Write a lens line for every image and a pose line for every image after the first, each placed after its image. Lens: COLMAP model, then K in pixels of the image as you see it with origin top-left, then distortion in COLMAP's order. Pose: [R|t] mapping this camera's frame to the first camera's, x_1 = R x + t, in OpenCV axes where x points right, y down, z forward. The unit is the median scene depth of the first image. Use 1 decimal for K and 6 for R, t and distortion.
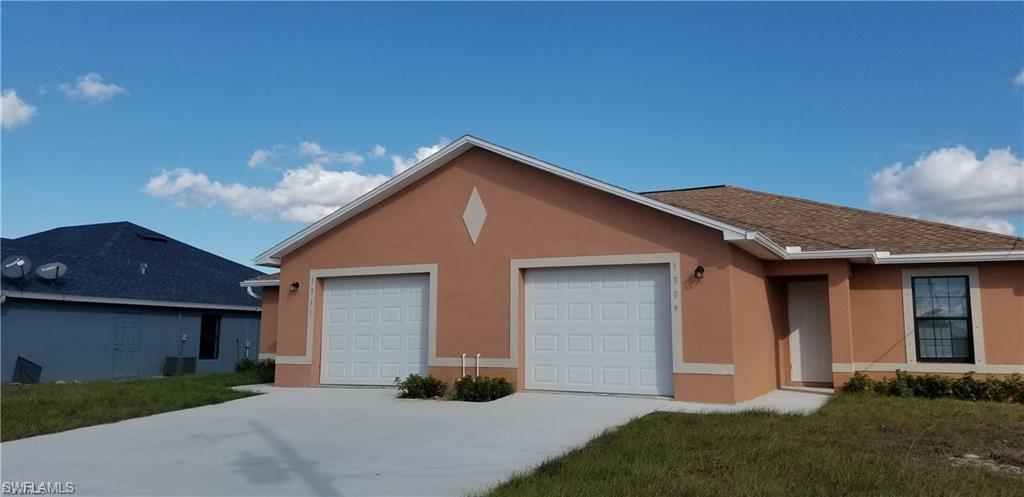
lens RADIAL K [[748.3, 0, 513.1], [0, 748.3, 235.2], [0, 0, 1]] dist [0.003717, 0.001912]
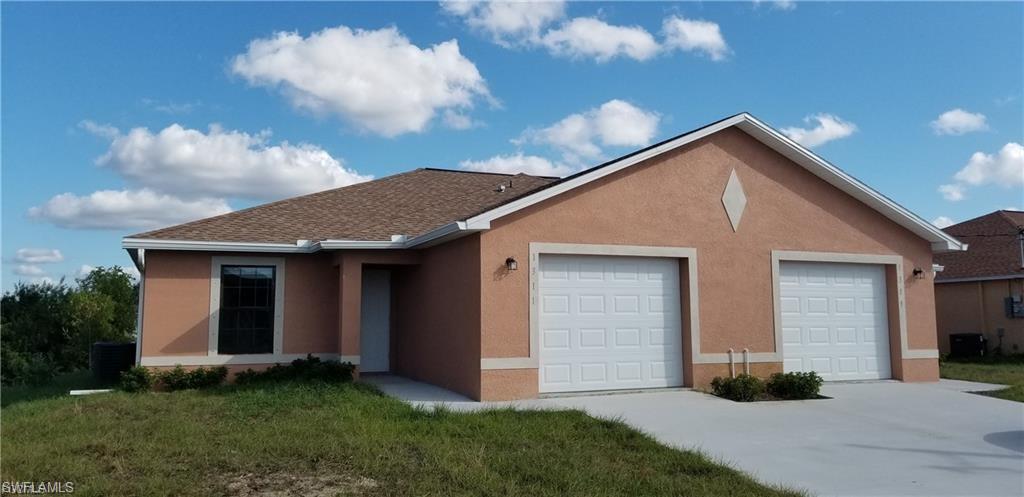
lens RADIAL K [[910.8, 0, 512.8], [0, 910.8, 203.2], [0, 0, 1]] dist [0.012591, -0.360033]
pose [[0.658863, 0.096500, 0.746048, -1.082014], [-0.098539, 0.994264, -0.041583, 0.052336], [-0.745781, -0.046117, 0.664593, 0.456339]]
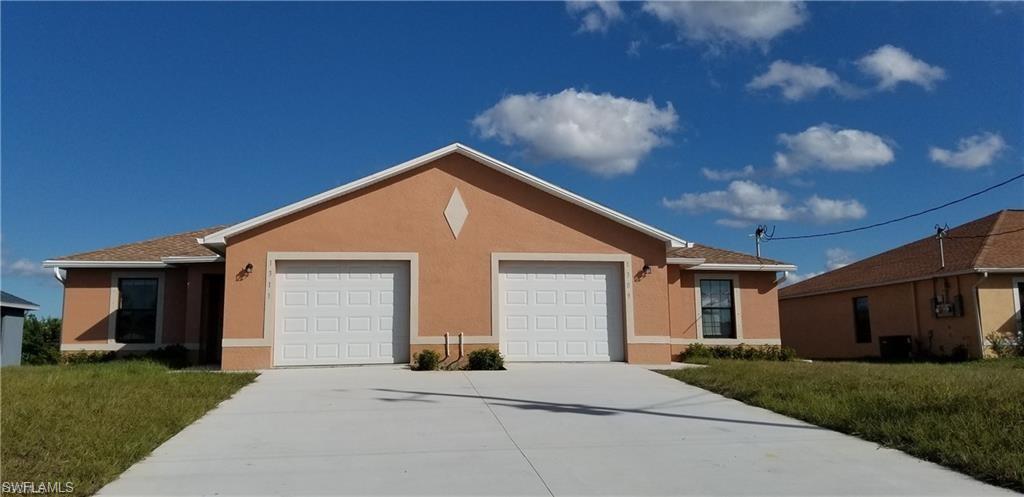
lens RADIAL K [[779.2, 0, 512.0], [0, 779.2, 248.5], [0, 0, 1]] dist [-0.002613, -0.001530]
pose [[0.827534, 0.056401, 0.558575, -0.647999], [-0.064004, 0.997932, -0.005941, 0.030318], [-0.557755, -0.030834, 0.829433, -0.039346]]
